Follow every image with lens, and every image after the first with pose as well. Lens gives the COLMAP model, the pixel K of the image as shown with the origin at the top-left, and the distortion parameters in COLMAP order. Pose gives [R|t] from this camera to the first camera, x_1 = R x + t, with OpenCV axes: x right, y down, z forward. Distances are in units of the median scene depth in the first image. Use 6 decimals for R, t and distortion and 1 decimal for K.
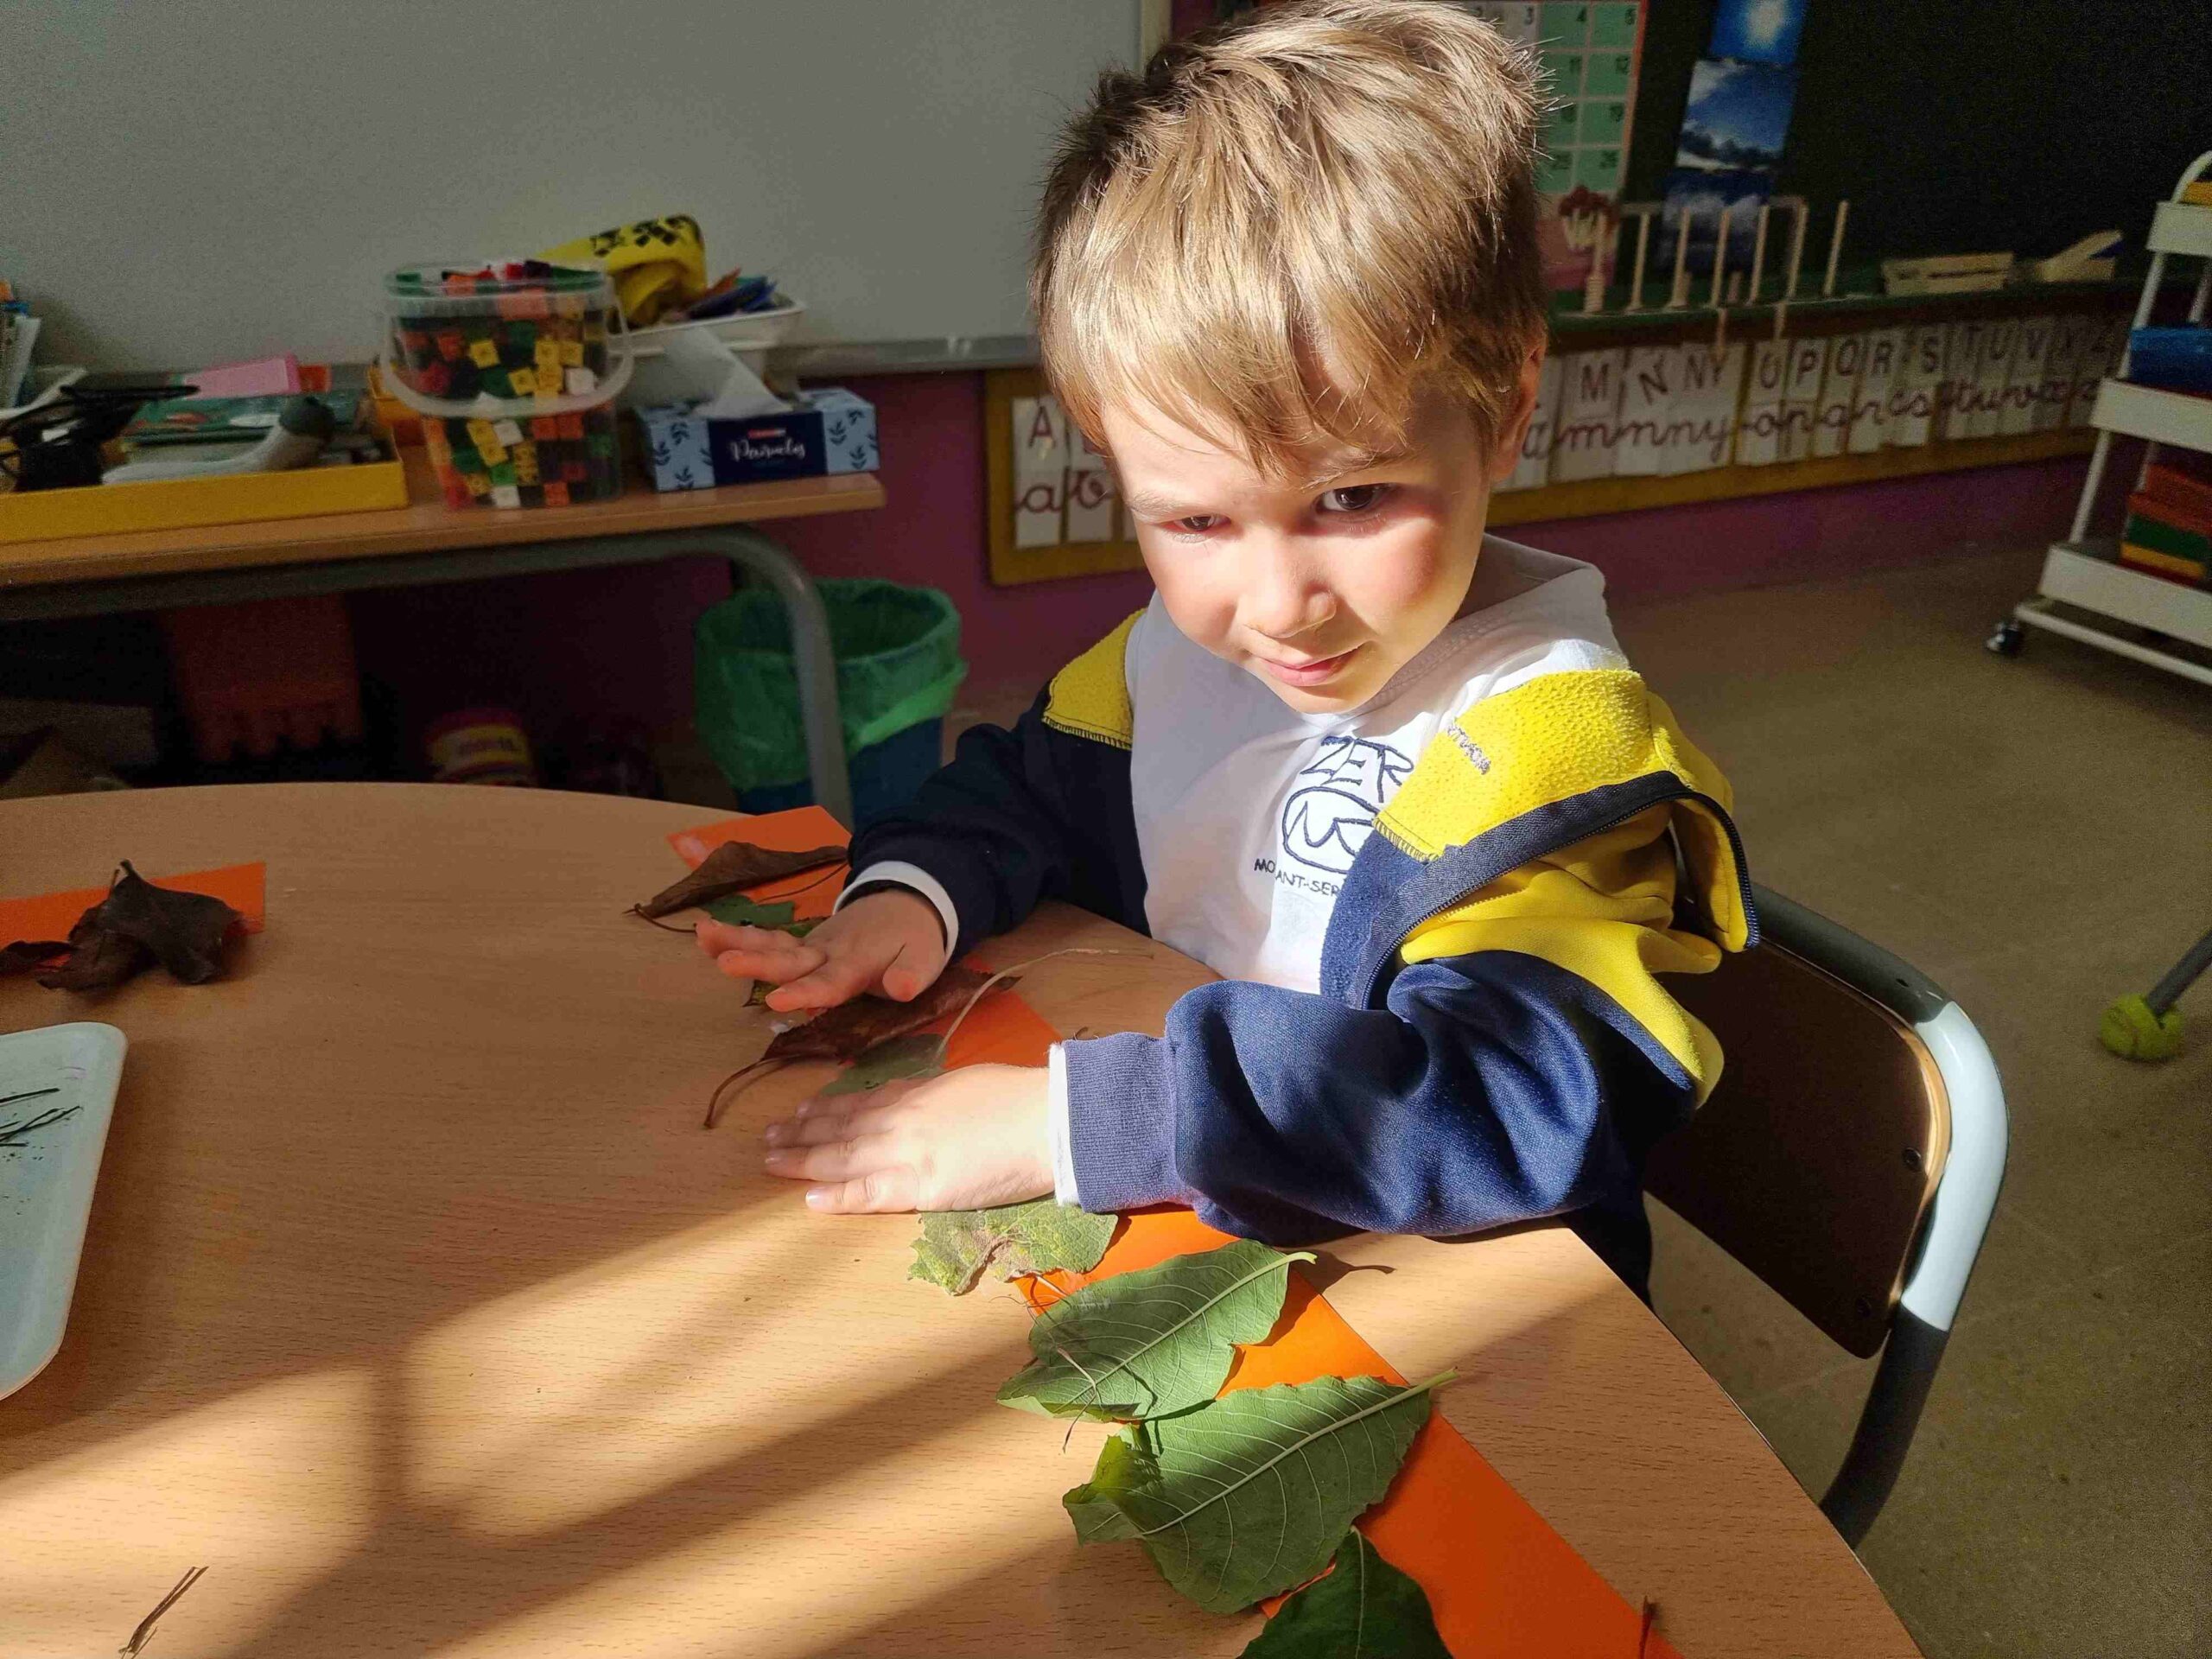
lens RADIAL K [[1548.2, 0, 1093.2], [0, 1548.2, 822.7], [0, 0, 1]] dist [0.035685, -0.041275]
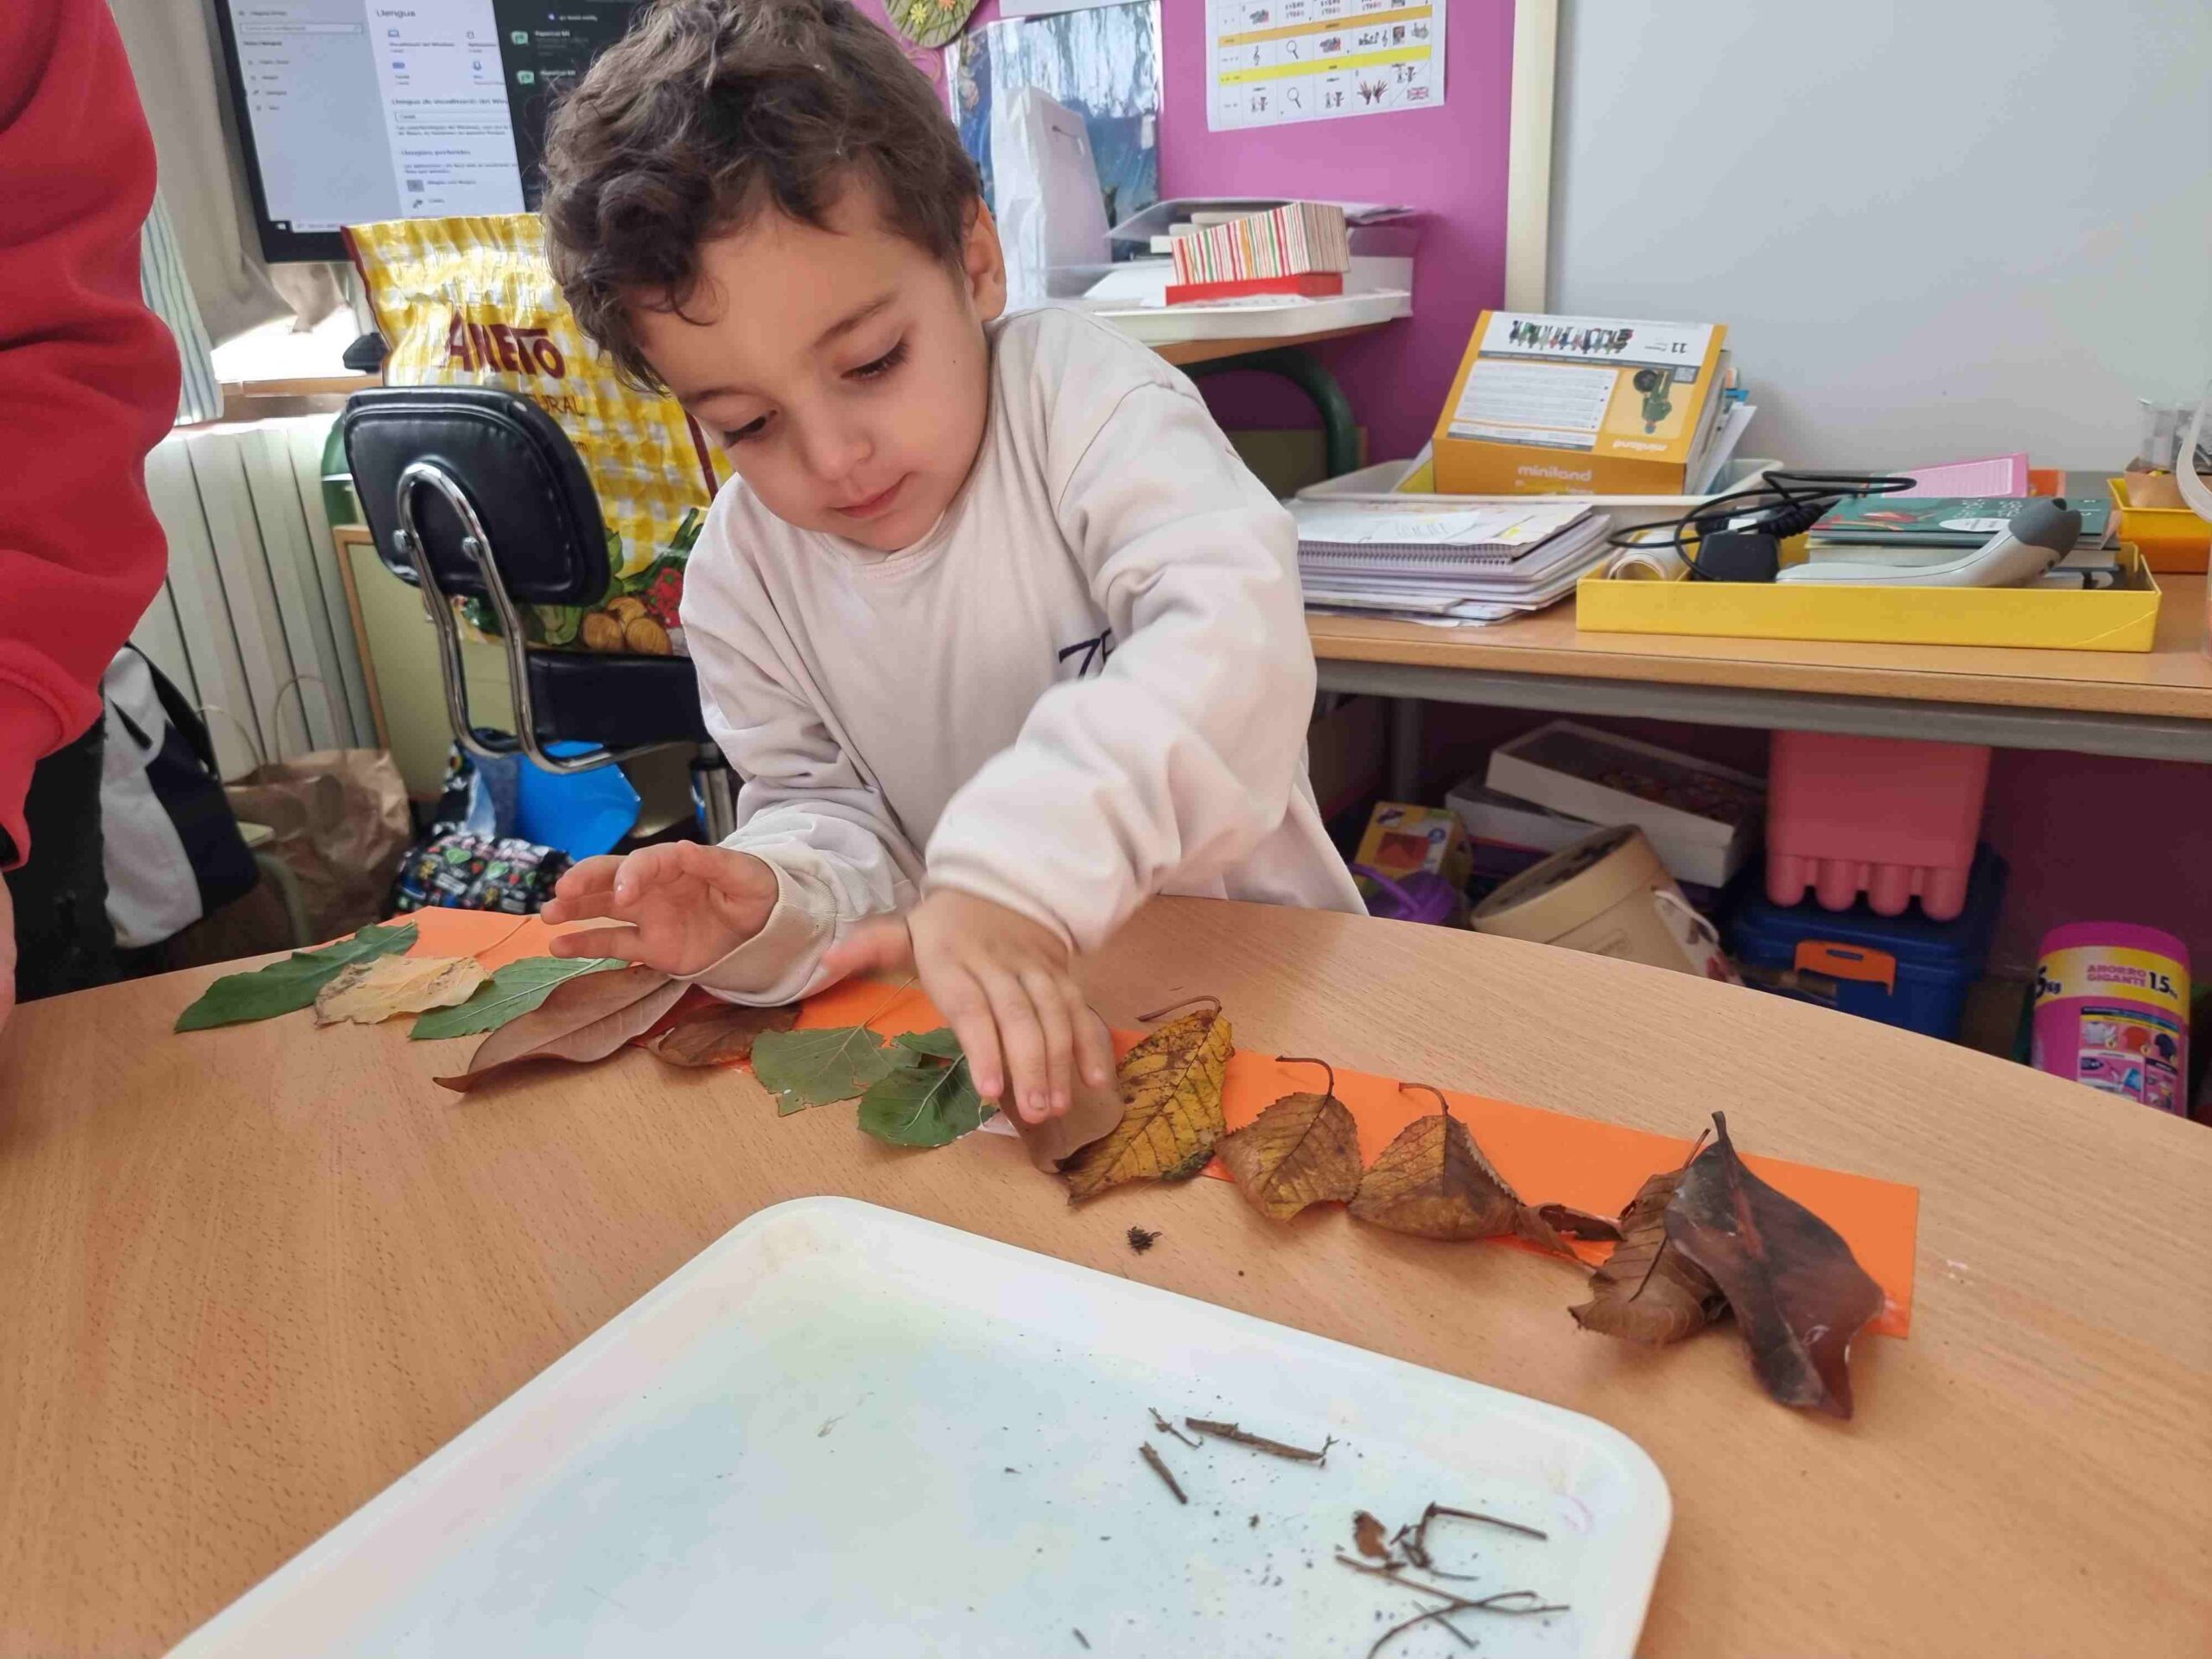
lens RADIAL K [[1548.2, 0, 1093.2], [0, 1548.2, 822.7], [0, 0, 1]] dist [0.035685, -0.041275]
pose [[0.589532, 0.221883, -0.776672, -0.137869], [-0.281148, 0.957773, 0.060215, -0.029414], [0.757237, 0.182861, 0.627020, 0.168640]]
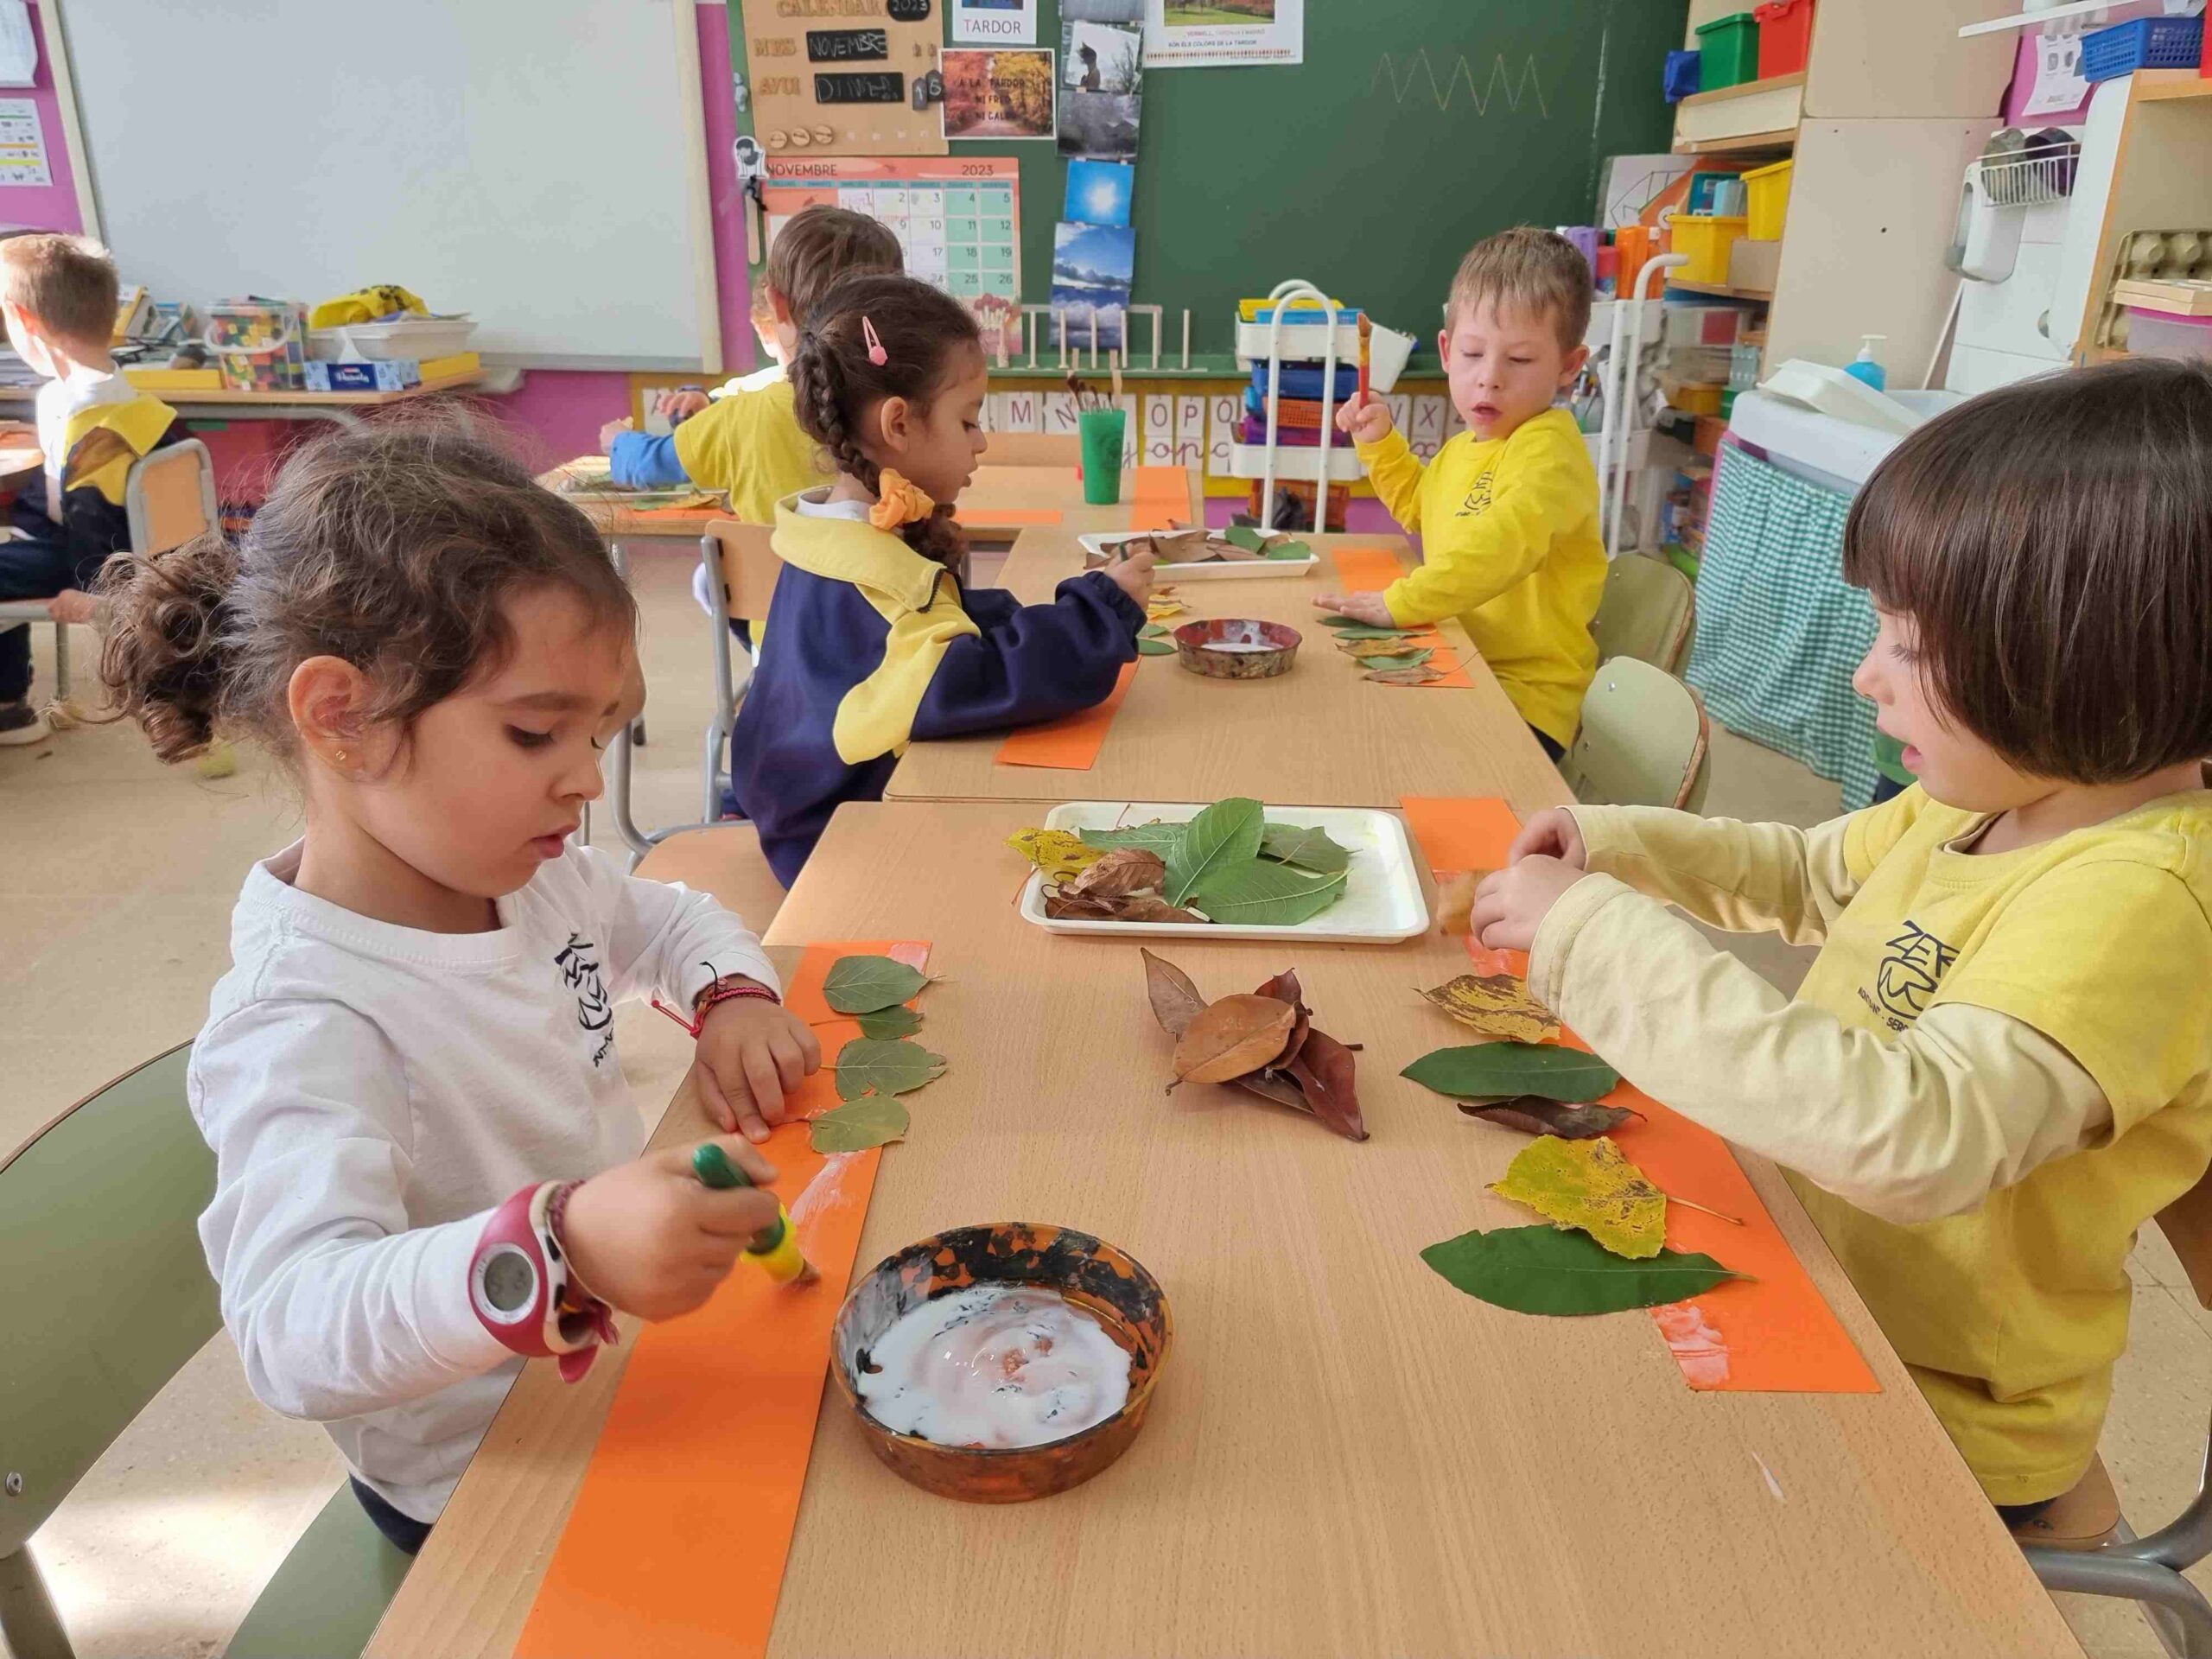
lens RADIAL K [[1548.2, 0, 1093.2], [0, 1548.2, 822.7], [0, 0, 1]] dist [0.035685, -0.041275]
pose [[0.927875, 0.148280, -0.342143, 1.672489], [-0.170064, 0.984833, -0.034391, 0.307434], [0.331854, 0.090096, 0.939018, -0.775764]]
